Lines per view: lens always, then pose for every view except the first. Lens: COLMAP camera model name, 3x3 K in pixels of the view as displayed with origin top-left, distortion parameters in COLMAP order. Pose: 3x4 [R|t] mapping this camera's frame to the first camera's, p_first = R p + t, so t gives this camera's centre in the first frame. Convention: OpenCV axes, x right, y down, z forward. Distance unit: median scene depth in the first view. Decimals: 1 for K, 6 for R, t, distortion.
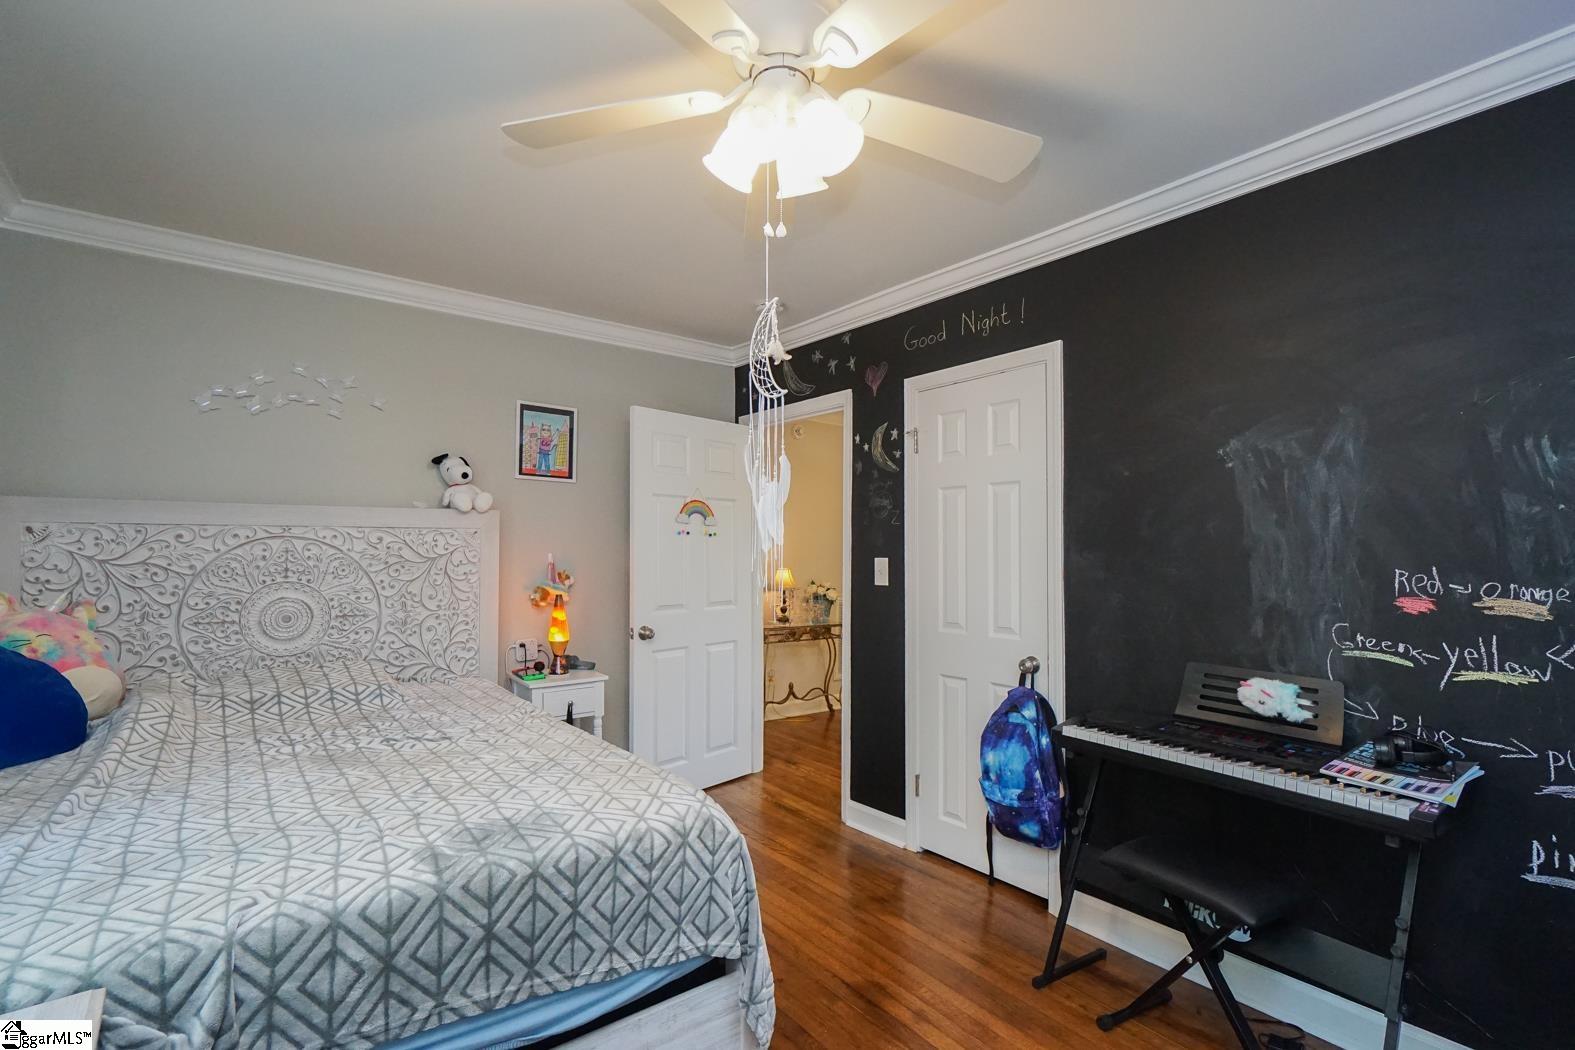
lens RADIAL K [[704.7, 0, 780.9], [0, 704.7, 529.3], [0, 0, 1]] dist [0.001818, 0.000950]
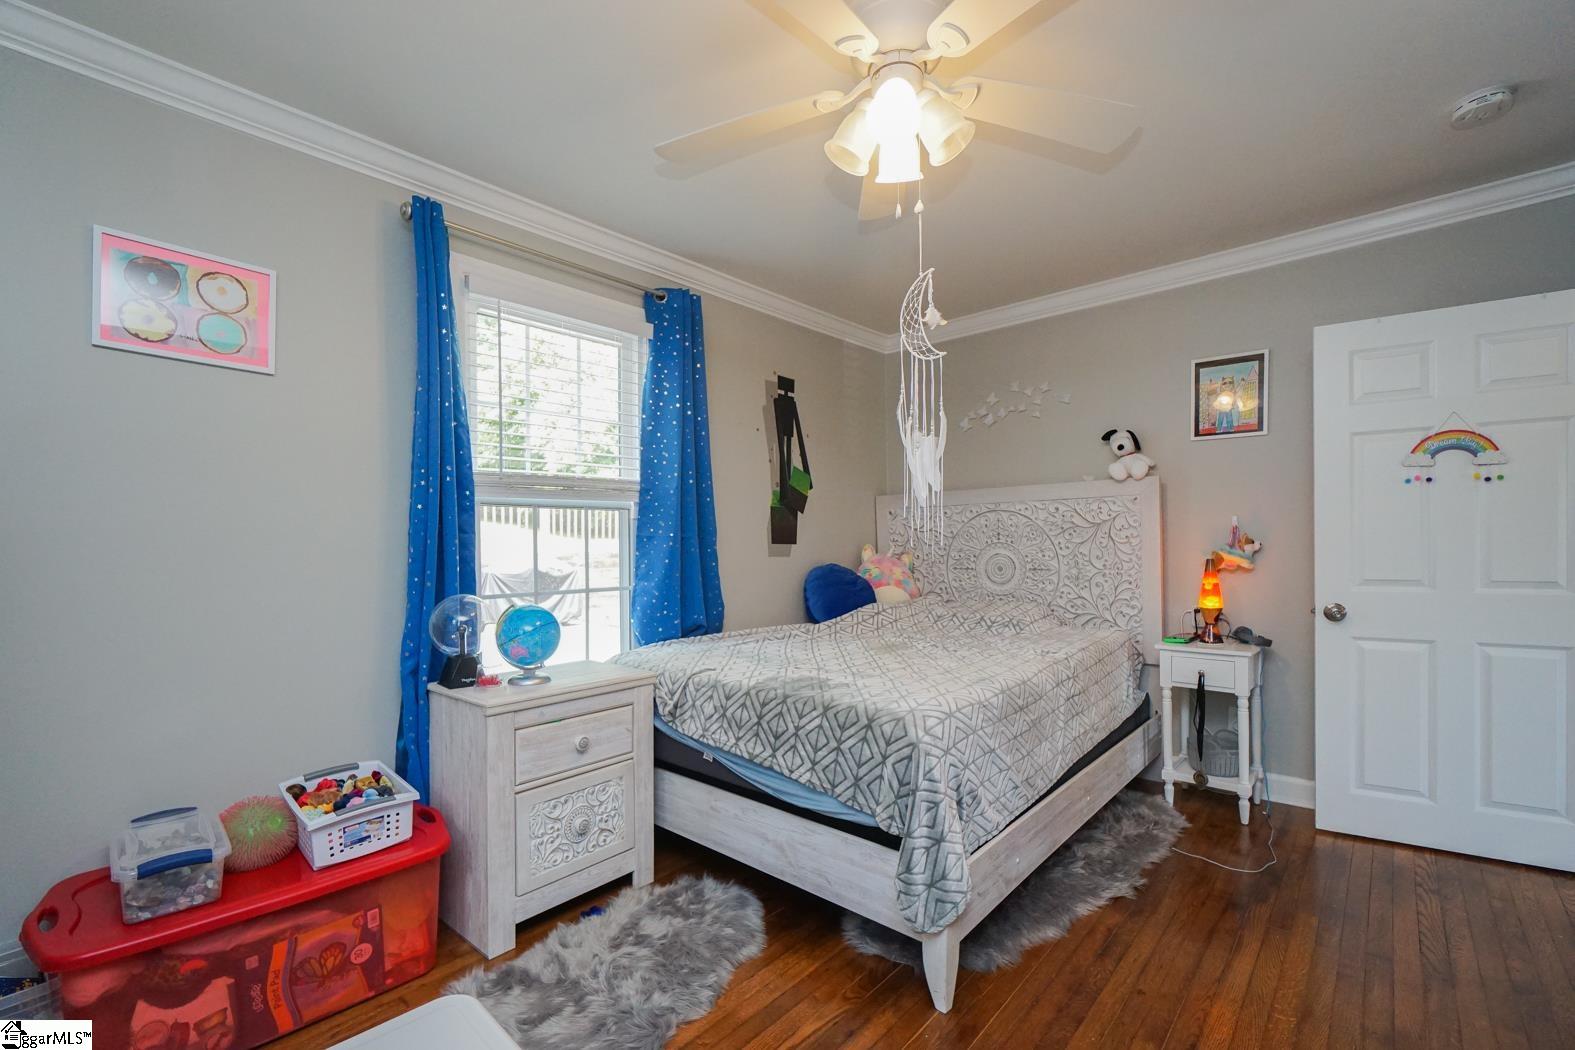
lens RADIAL K [[673.2, 0, 781.1], [0, 673.2, 537.5], [0, 0, 1]] dist [0.002914, 0.000749]
pose [[0.193452, -0.010052, -0.981058, 0.500475], [0.043735, 0.999042, -0.001612, 0.044493], [0.980134, -0.042595, 0.193706, 0.293062]]
